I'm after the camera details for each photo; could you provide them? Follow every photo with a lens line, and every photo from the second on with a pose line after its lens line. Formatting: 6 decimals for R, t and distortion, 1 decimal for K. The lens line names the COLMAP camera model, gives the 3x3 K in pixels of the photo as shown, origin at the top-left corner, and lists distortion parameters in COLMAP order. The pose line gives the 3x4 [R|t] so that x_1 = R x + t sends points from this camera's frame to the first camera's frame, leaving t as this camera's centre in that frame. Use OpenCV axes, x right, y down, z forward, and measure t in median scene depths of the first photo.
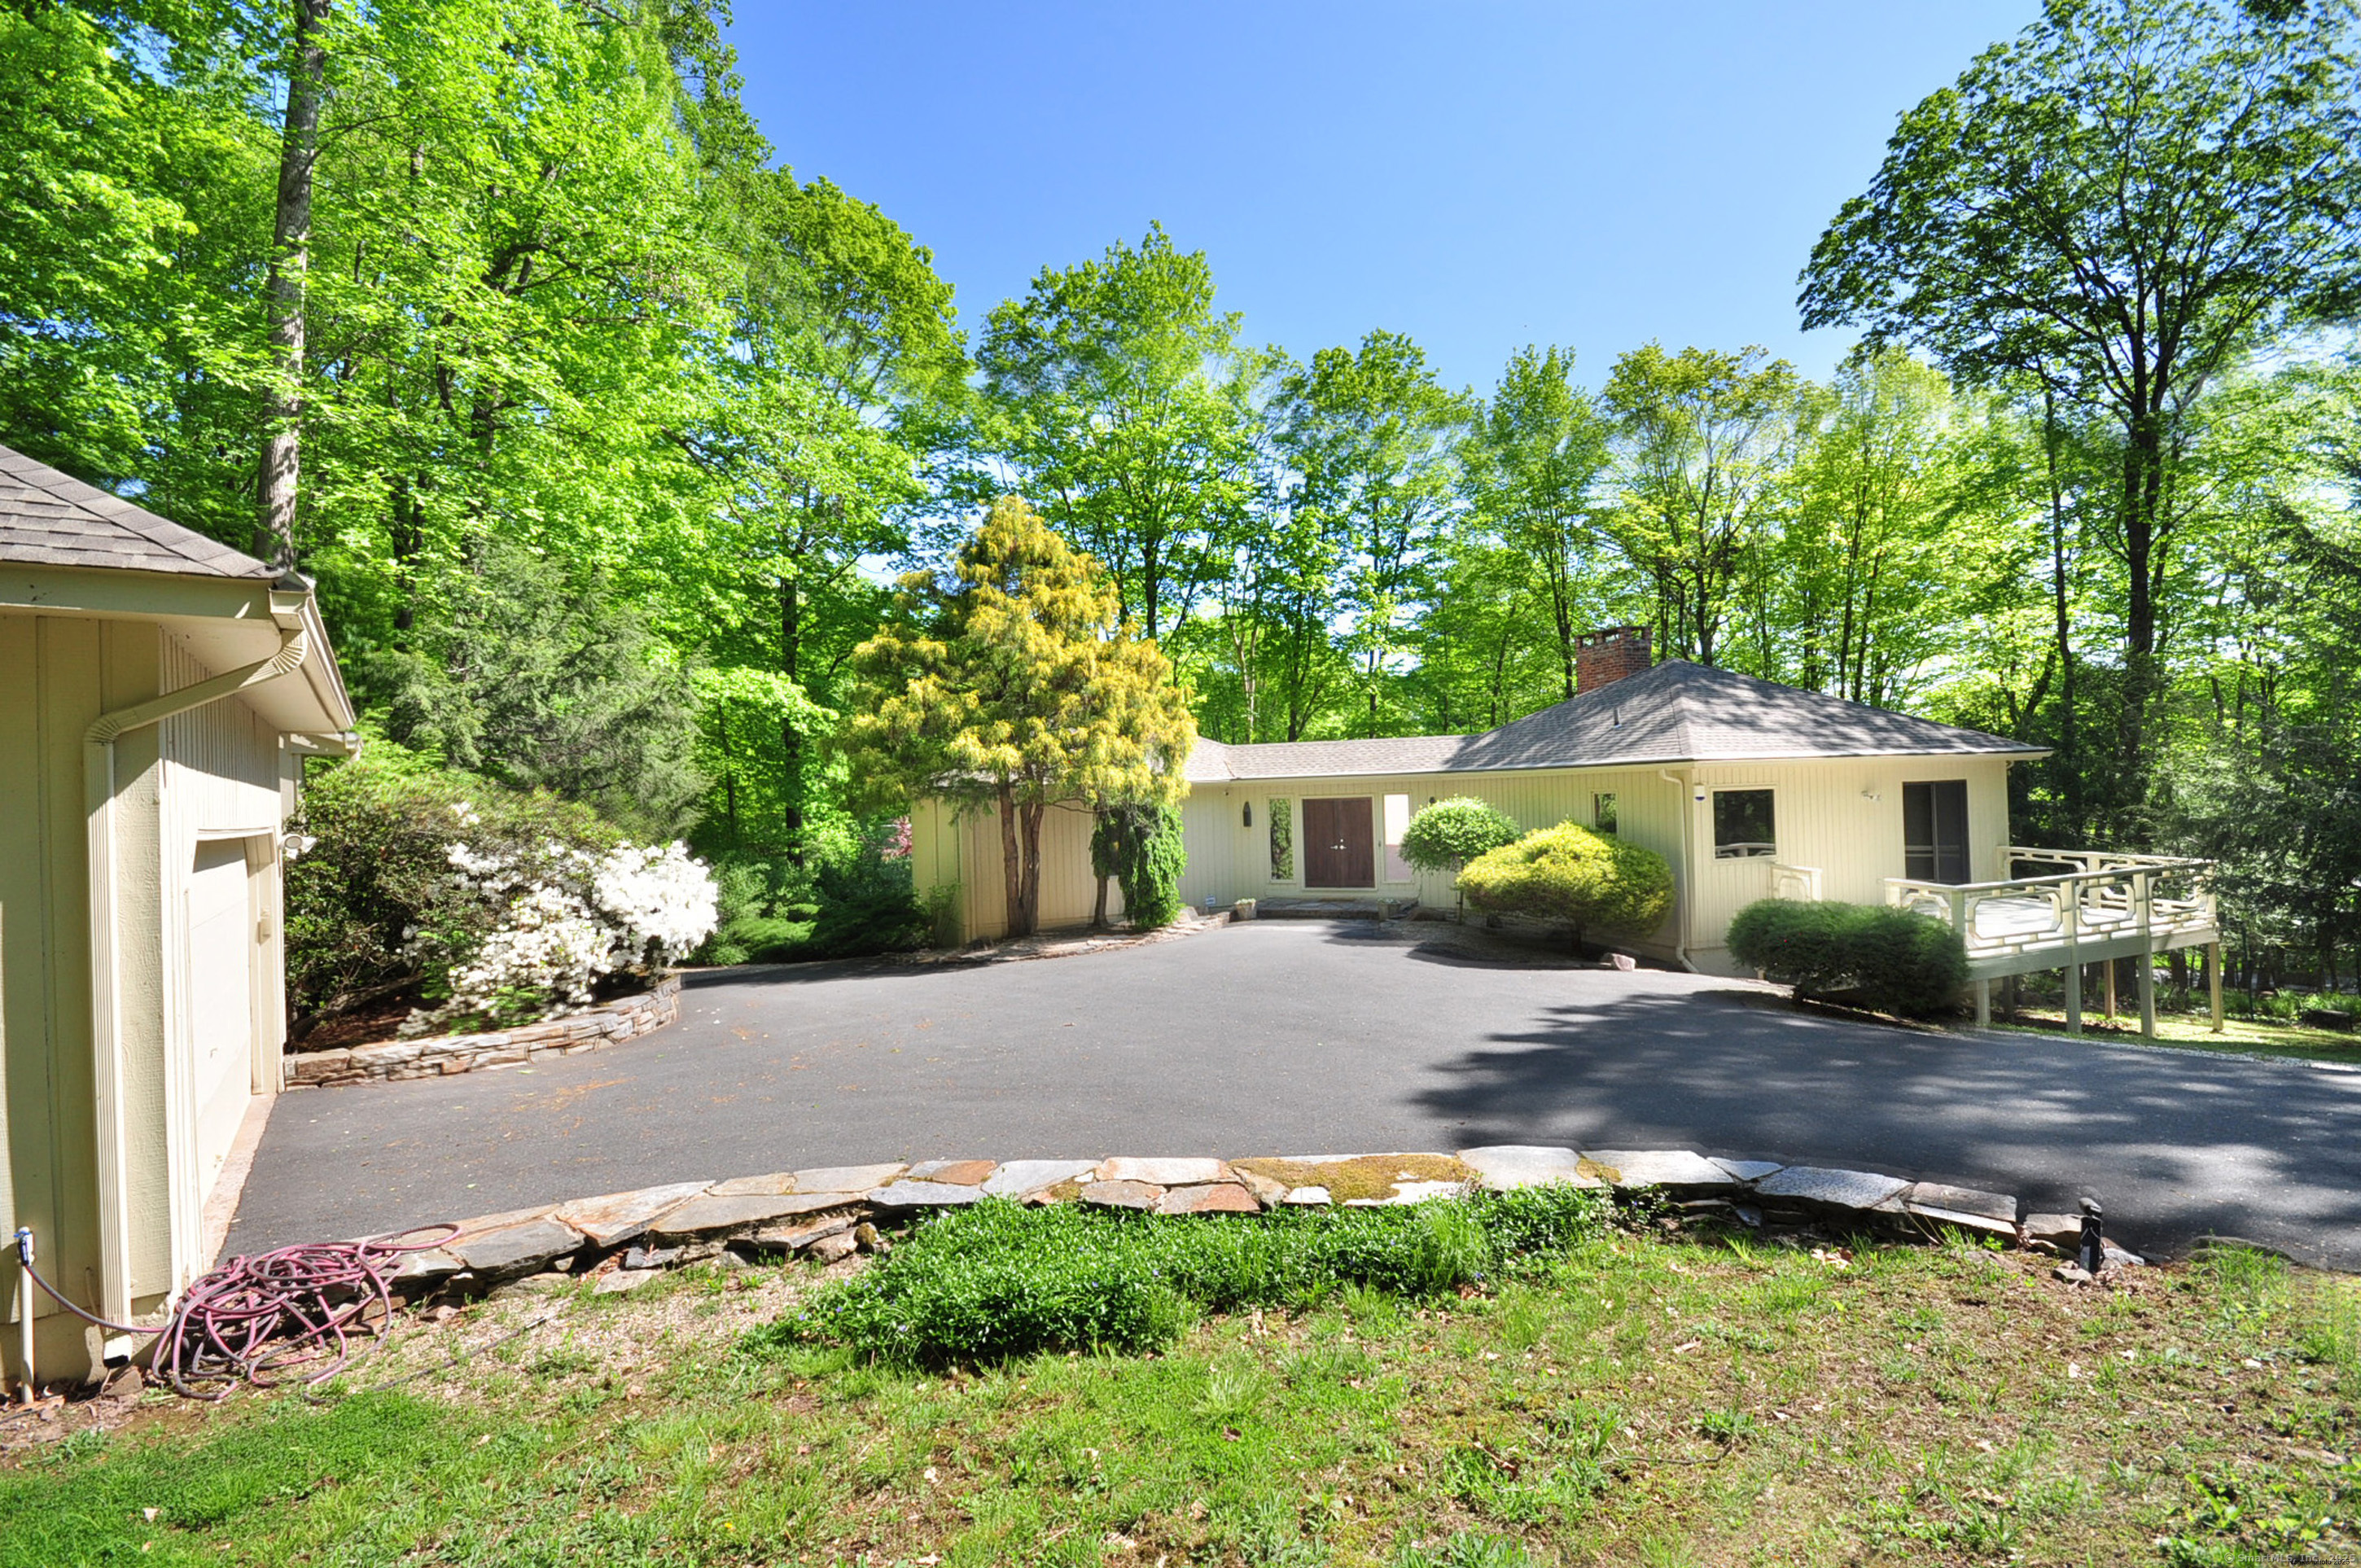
lens RADIAL K [[1093.1, 0, 1180.1], [0, 1093.1, 826.3], [0, 0, 1]] dist [0.000548, -0.000128]
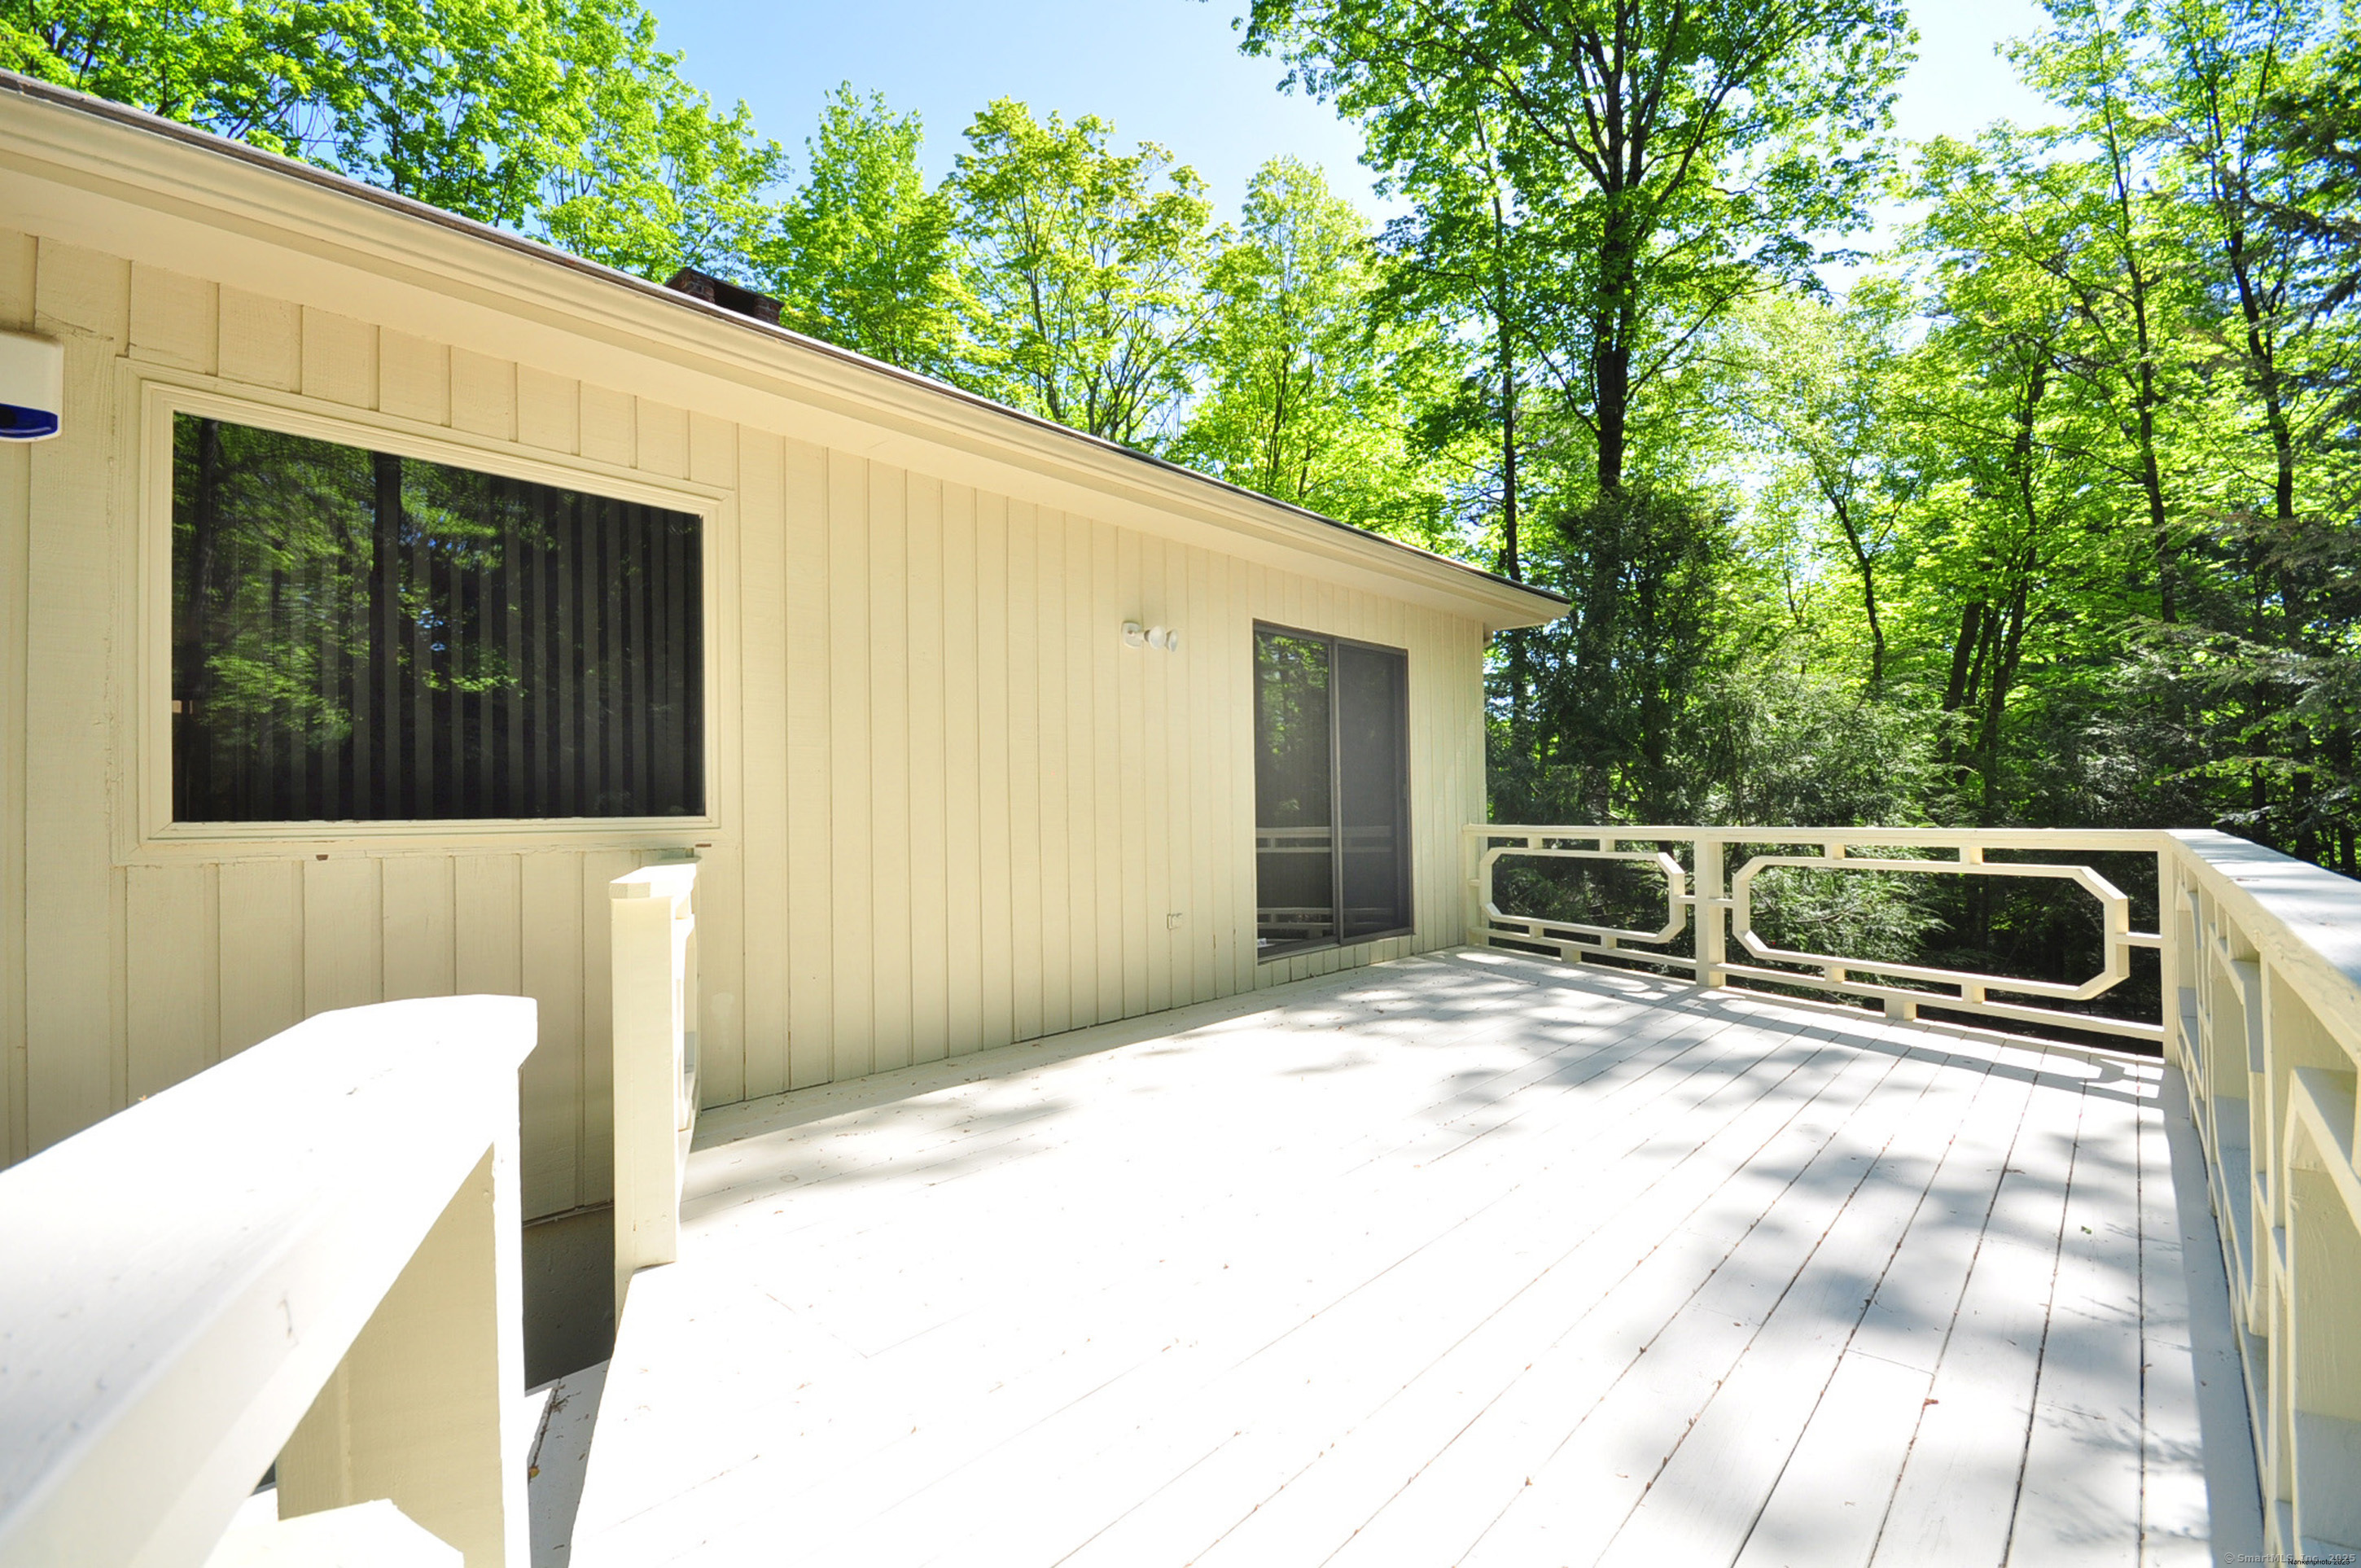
lens RADIAL K [[1033.3, 0, 1180.5], [0, 1033.3, 784.0], [0, 0, 1]] dist [0.018642, -0.017338]
pose [[0.913831, 0.030823, 0.404924, 0.476120], [-0.010115, 0.998534, -0.053182, 0.025279], [-0.405969, 0.044503, 0.912802, 0.670691]]
